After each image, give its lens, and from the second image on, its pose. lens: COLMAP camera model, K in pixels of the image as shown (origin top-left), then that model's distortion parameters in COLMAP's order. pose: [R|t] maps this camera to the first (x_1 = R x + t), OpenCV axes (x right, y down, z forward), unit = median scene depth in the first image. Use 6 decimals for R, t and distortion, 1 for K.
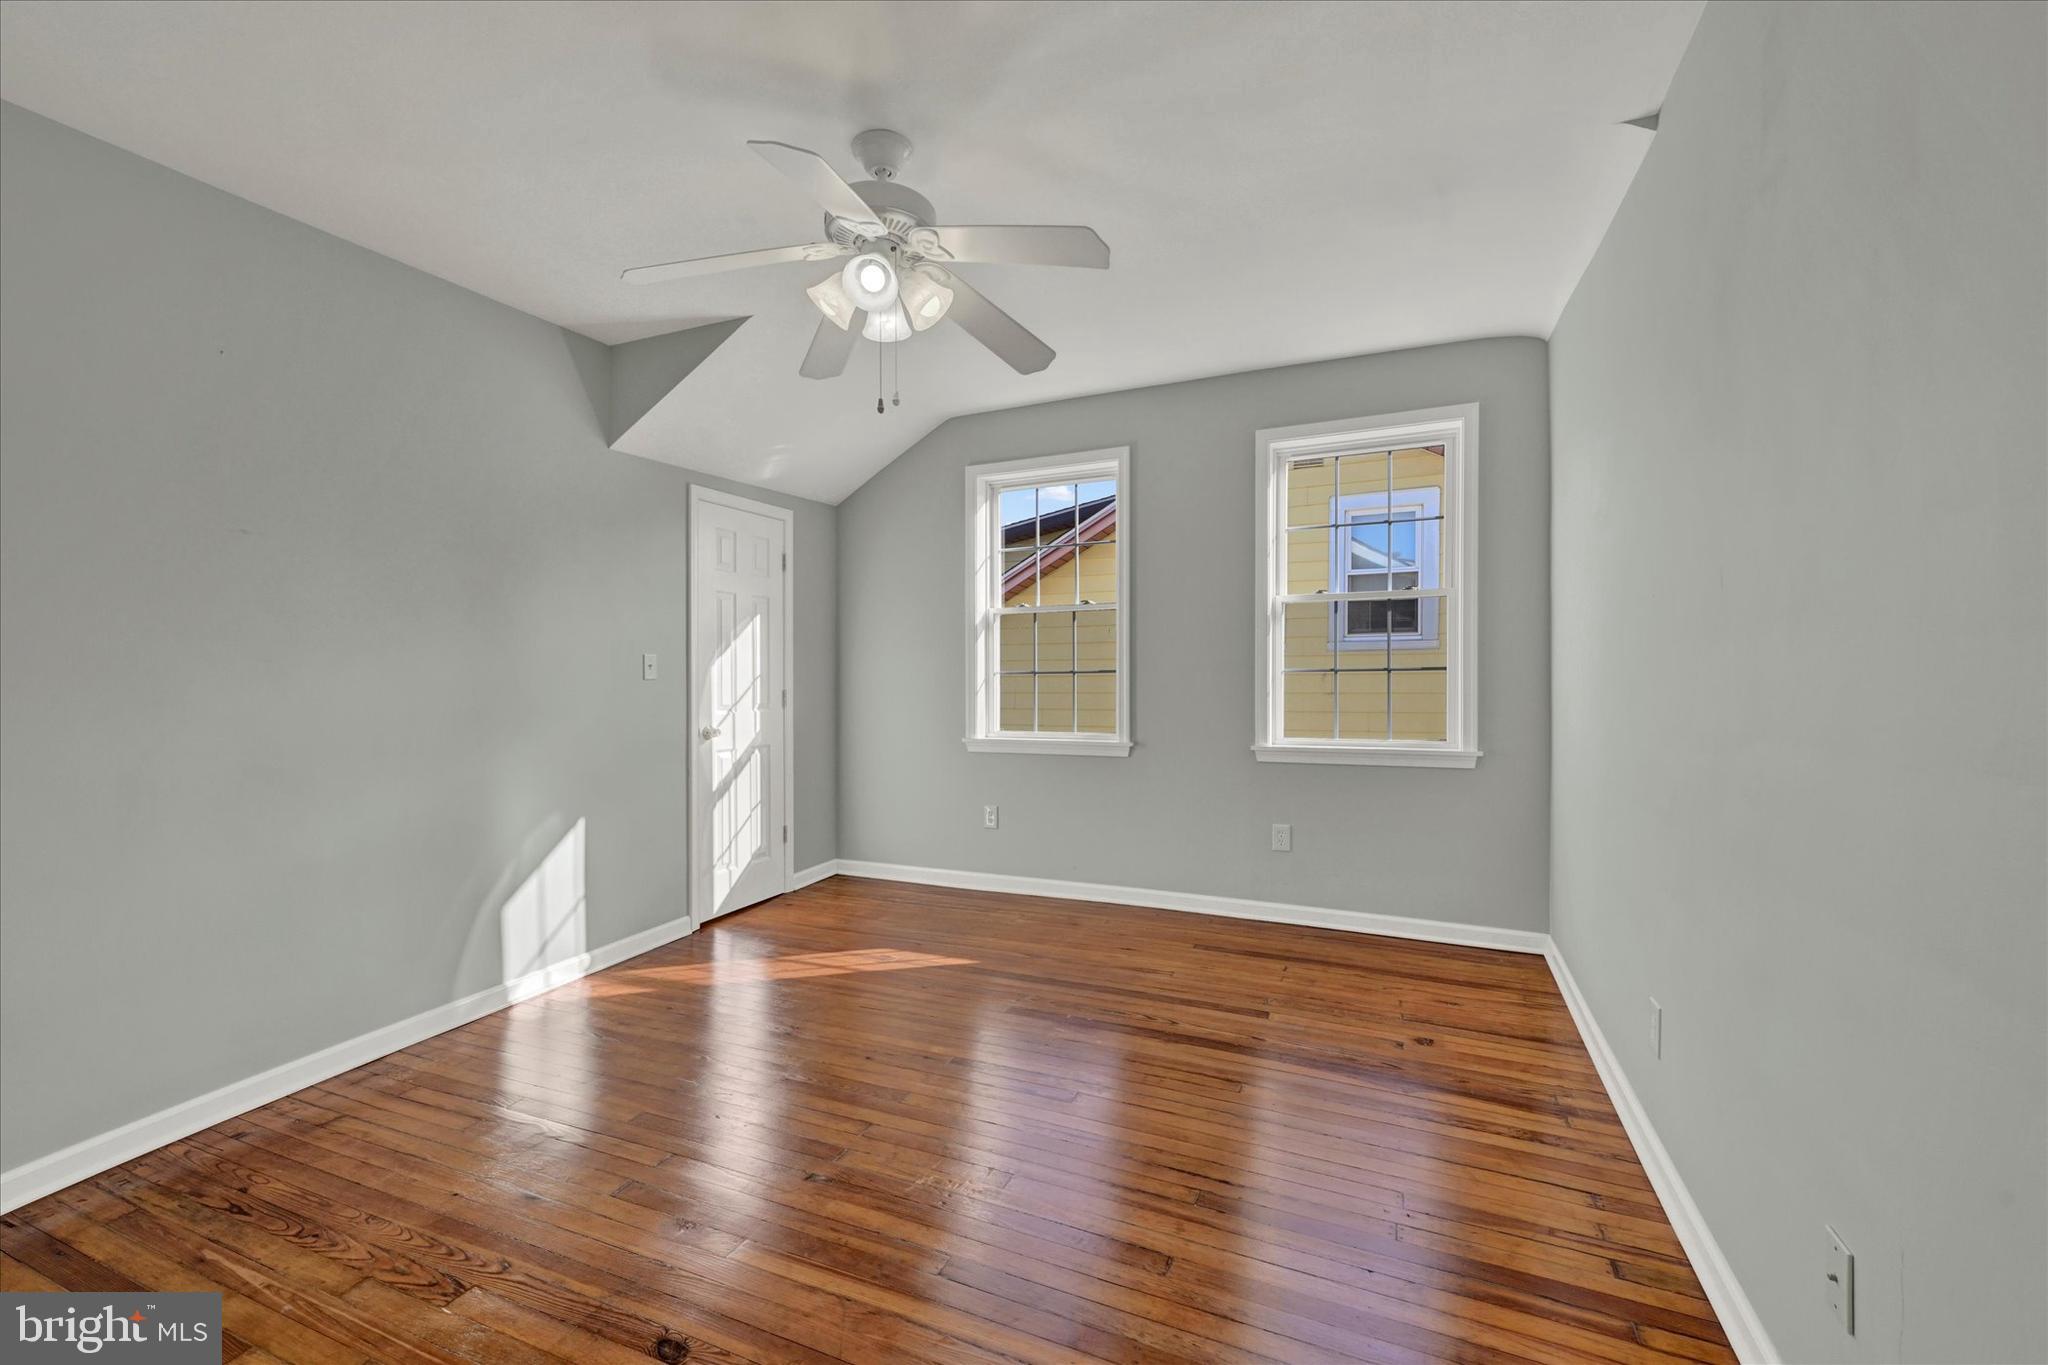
lens RADIAL K [[832.8, 0, 1031.9], [0, 832.8, 681.7], [0, 0, 1]] dist [-0.001718, 0.000134]
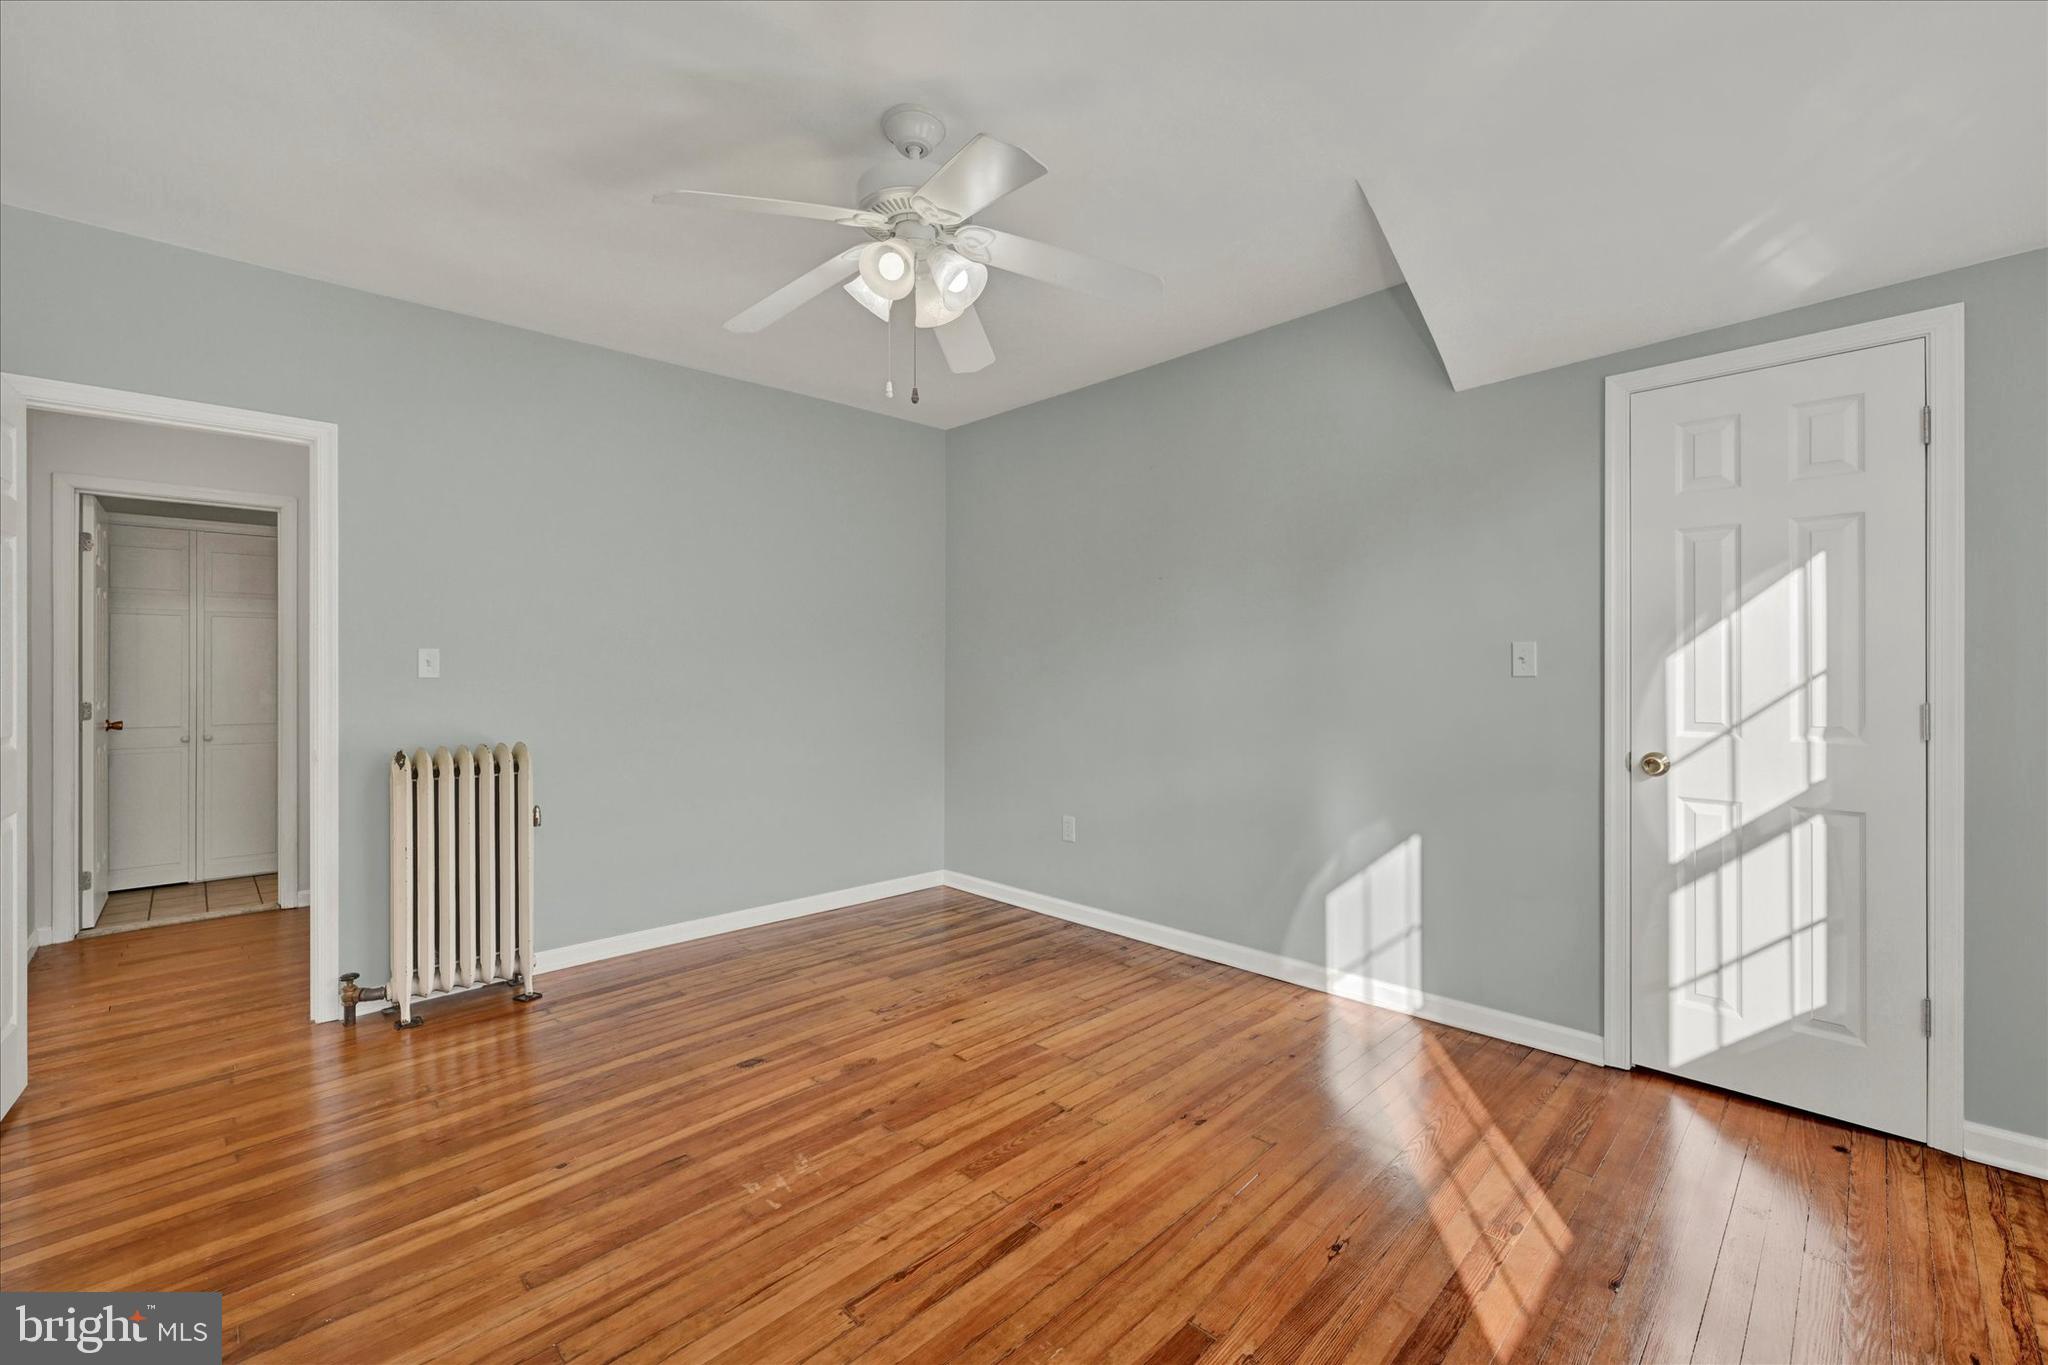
lens RADIAL K [[832.8, 0, 1036.9], [0, 832.8, 669.4], [0, 0, 1]] dist [-0.001718, 0.000134]
pose [[-0.379255, 0.004868, -0.925279, 0.398847], [-0.001823, 0.999980, 0.006008, -0.013863], [0.925291, 0.003966, -0.379238, 0.913686]]
